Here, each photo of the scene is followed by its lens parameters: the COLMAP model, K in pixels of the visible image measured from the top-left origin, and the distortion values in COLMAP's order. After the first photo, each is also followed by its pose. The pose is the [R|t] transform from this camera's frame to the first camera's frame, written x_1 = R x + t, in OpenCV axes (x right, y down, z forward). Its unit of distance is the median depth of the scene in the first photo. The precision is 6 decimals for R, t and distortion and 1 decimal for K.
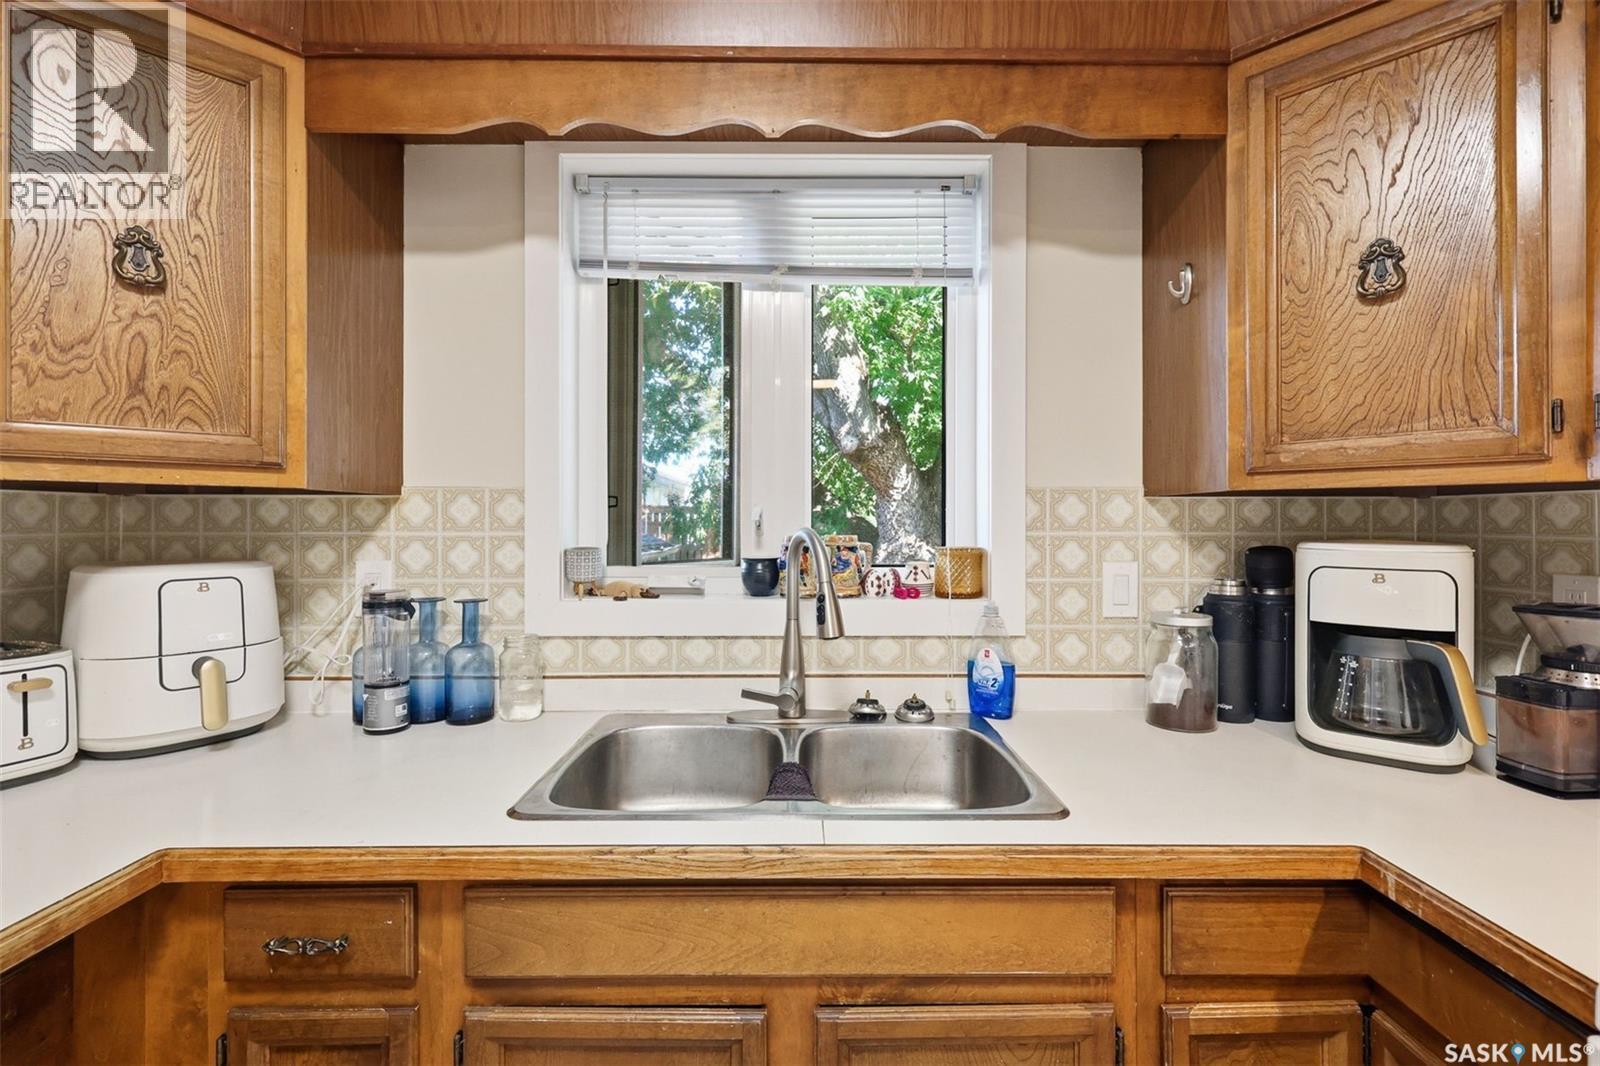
lens RADIAL K [[701.5, 0, 806.0], [0, 701.5, 520.5], [0, 0, 1]] dist [0.003072, 0.000403]
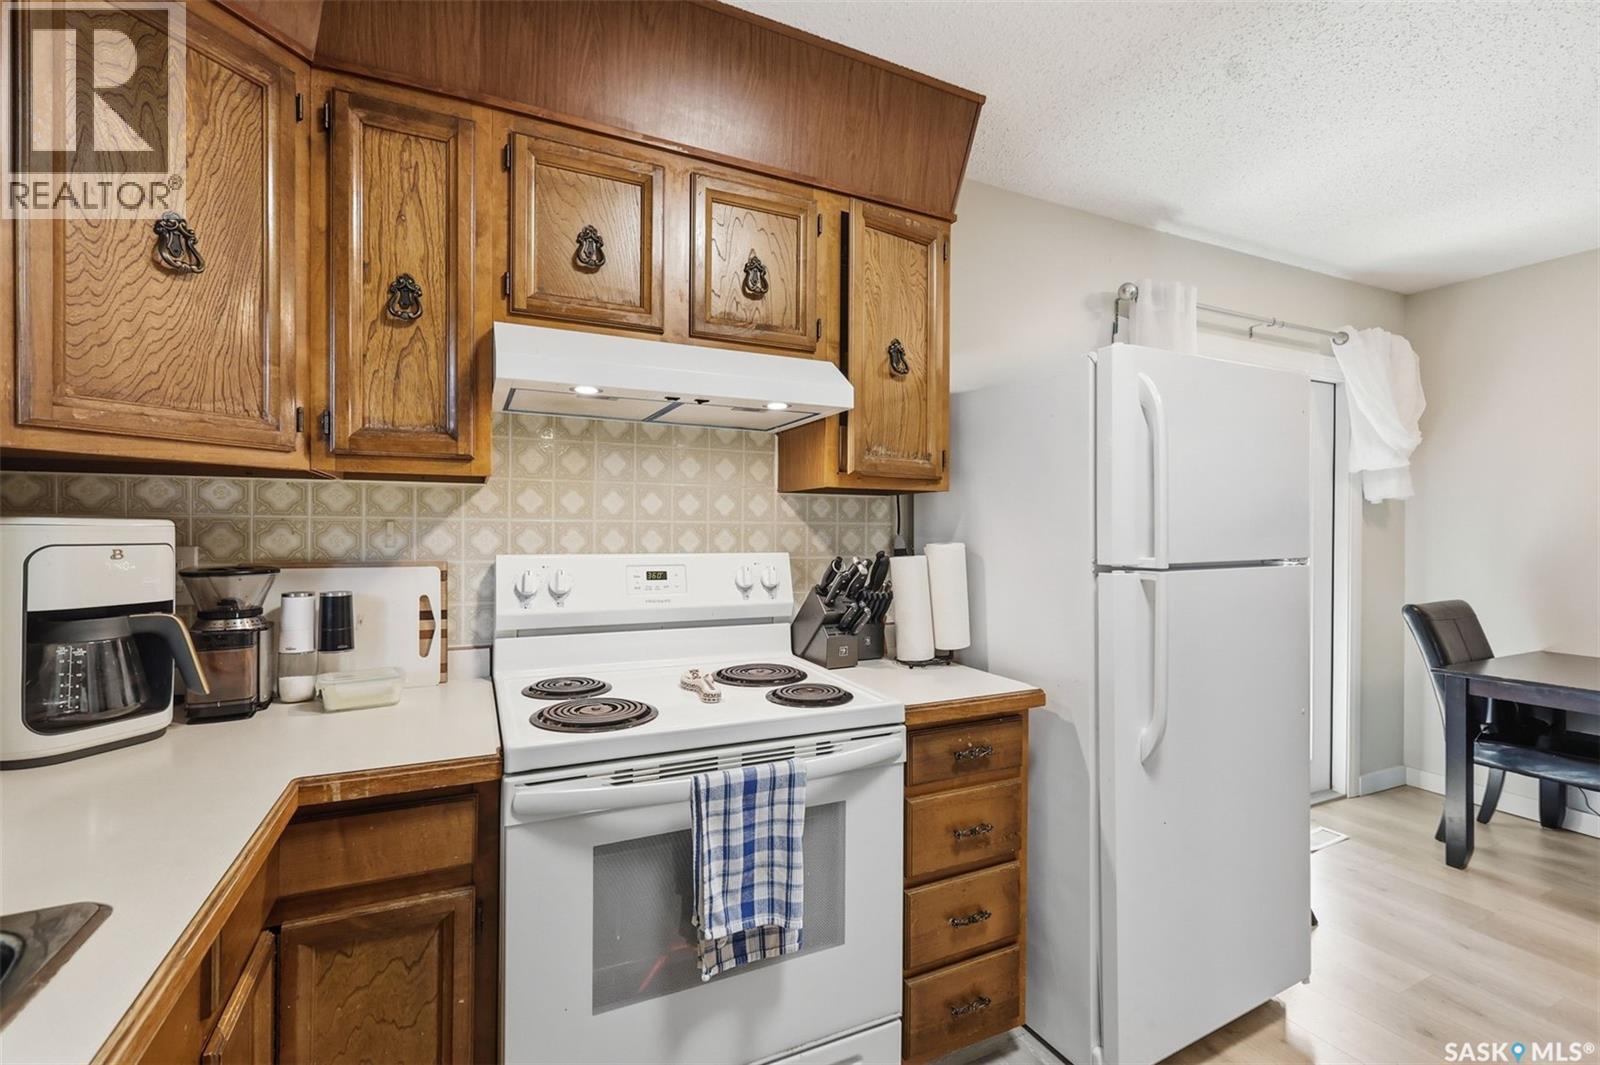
lens RADIAL K [[698.5, 0, 801.6], [0, 698.5, 533.9], [0, 0, 1]] dist [0.002608, 0.000223]
pose [[-0.418697, -0.007683, 0.908094, -0.408075], [-0.005634, 0.999967, 0.005863, 0.041062], [-0.908109, -0.002661, -0.418726, 0.519746]]
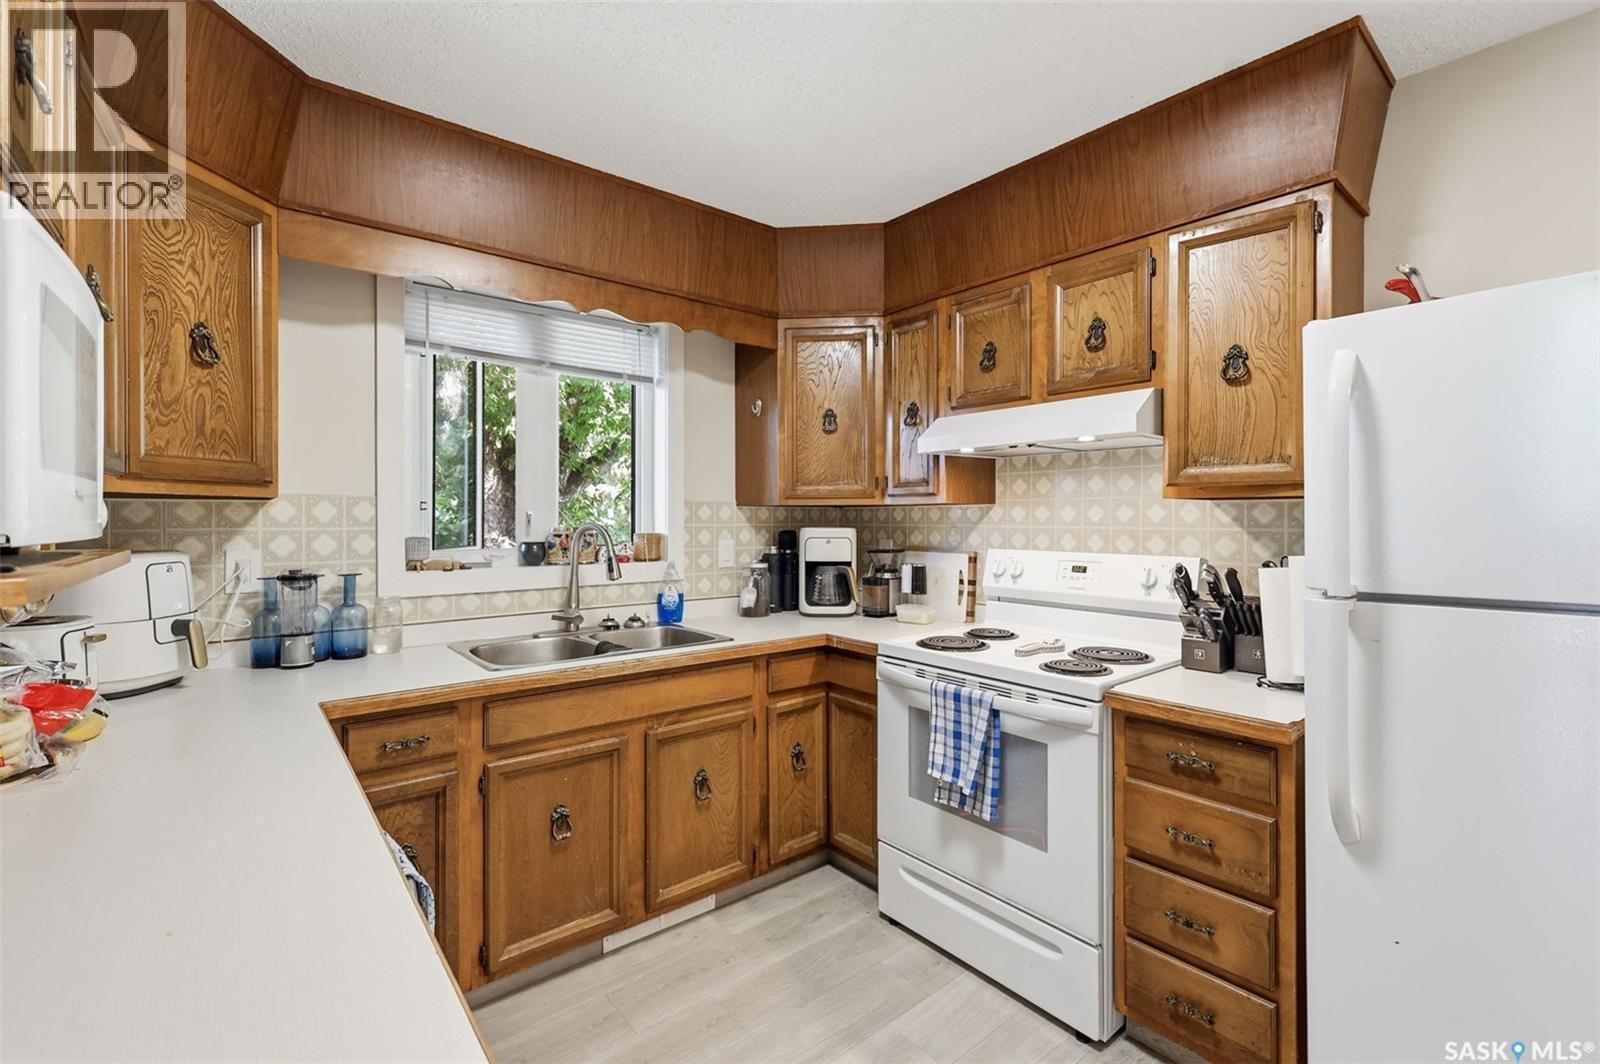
lens RADIAL K [[701.5, 0, 806.0], [0, 701.5, 519.5], [0, 0, 1]] dist [0.003072, 0.000403]
pose [[0.778206, -0.003105, 0.628002, -0.742776], [0.000436, 0.999990, 0.004404, -0.005831], [-0.628010, -0.003153, 0.778199, -0.812027]]
